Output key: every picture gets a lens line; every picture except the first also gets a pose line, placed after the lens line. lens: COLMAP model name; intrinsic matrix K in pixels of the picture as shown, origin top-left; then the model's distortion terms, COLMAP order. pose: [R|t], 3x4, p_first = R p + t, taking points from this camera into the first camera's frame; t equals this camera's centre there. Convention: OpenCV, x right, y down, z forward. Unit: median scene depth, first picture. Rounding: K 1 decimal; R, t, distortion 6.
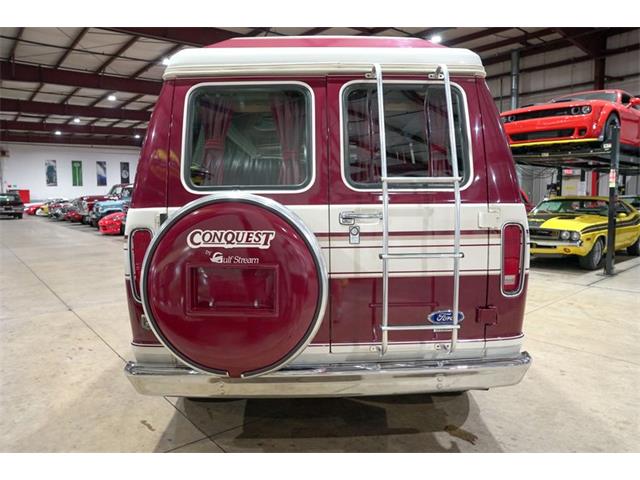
lens RADIAL K [[438.6, 0, 320.0], [0, 438.6, 240.0], [0, 0, 1]] dist [-0.145362, 0.117684]
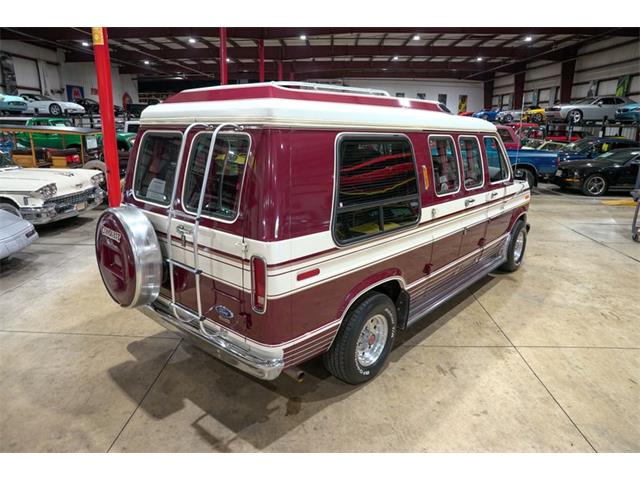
lens RADIAL K [[438.6, 0, 320.0], [0, 438.6, 240.0], [0, 0, 1]] dist [-0.145362, 0.117684]
pose [[0.751634, 0.194676, -0.630197, 1.364354], [-0.095782, 0.977538, 0.187736, -0.338397], [0.652589, -0.080747, 0.753397, 0.177157]]
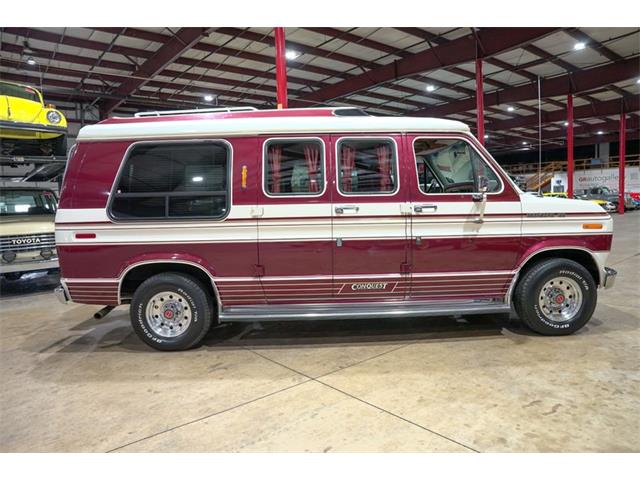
lens RADIAL K [[438.6, 0, 320.0], [0, 438.6, 240.0], [0, 0, 1]] dist [-0.145362, 0.117684]
pose [[0.008279, 0.093604, -0.995575, 2.439627], [-0.080216, 0.992463, 0.092645, -0.223308], [0.996743, 0.079094, 0.015725, 2.199108]]
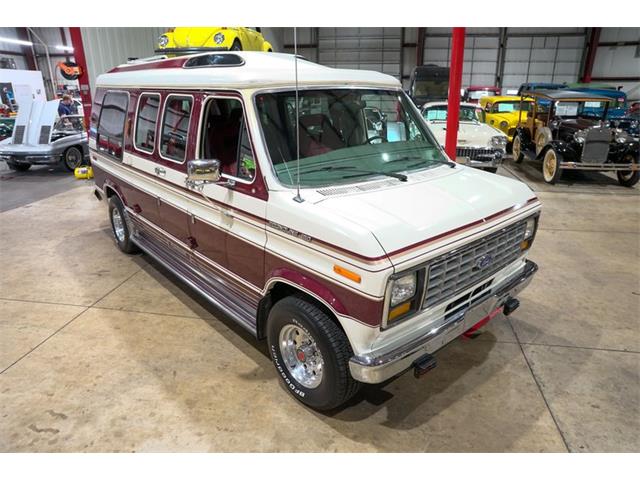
lens RADIAL K [[438.6, 0, 320.0], [0, 438.6, 240.0], [0, 0, 1]] dist [-0.145362, 0.117684]
pose [[-0.754236, 0.234354, -0.613357, 1.222203], [-0.063627, 0.903653, 0.423513, -0.763008], [0.653514, 0.358455, -0.666656, 4.171910]]
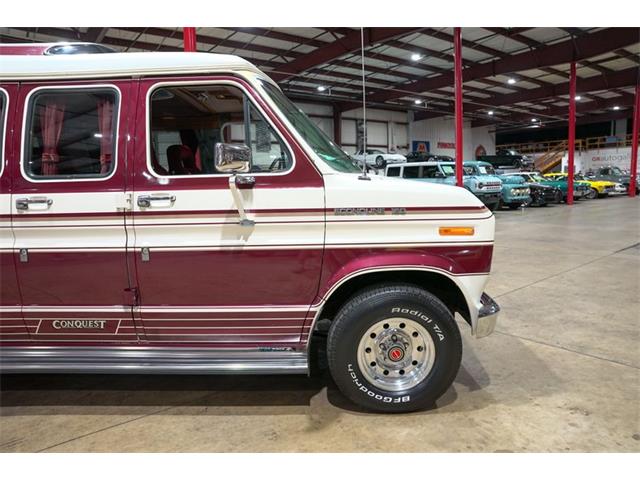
lens RADIAL K [[438.6, 0, 320.0], [0, 438.6, 240.0], [0, 0, 1]] dist [-0.145362, 0.117684]
pose [[-0.027373, 0.139428, -0.989854, 1.649880], [-0.081789, 0.986592, 0.141231, -0.315756], [0.996274, 0.084825, -0.015602, 3.147169]]
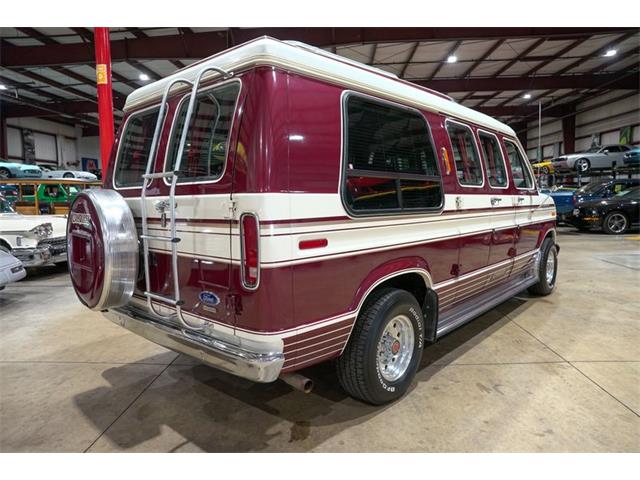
lens RADIAL K [[438.6, 0, 320.0], [0, 438.6, 240.0], [0, 0, 1]] dist [-0.145362, 0.117684]
pose [[0.739658, 0.066530, -0.669686, 1.239308], [-0.062900, 0.997580, 0.029632, -0.019489], [0.670037, 0.020206, 0.742053, 0.374578]]
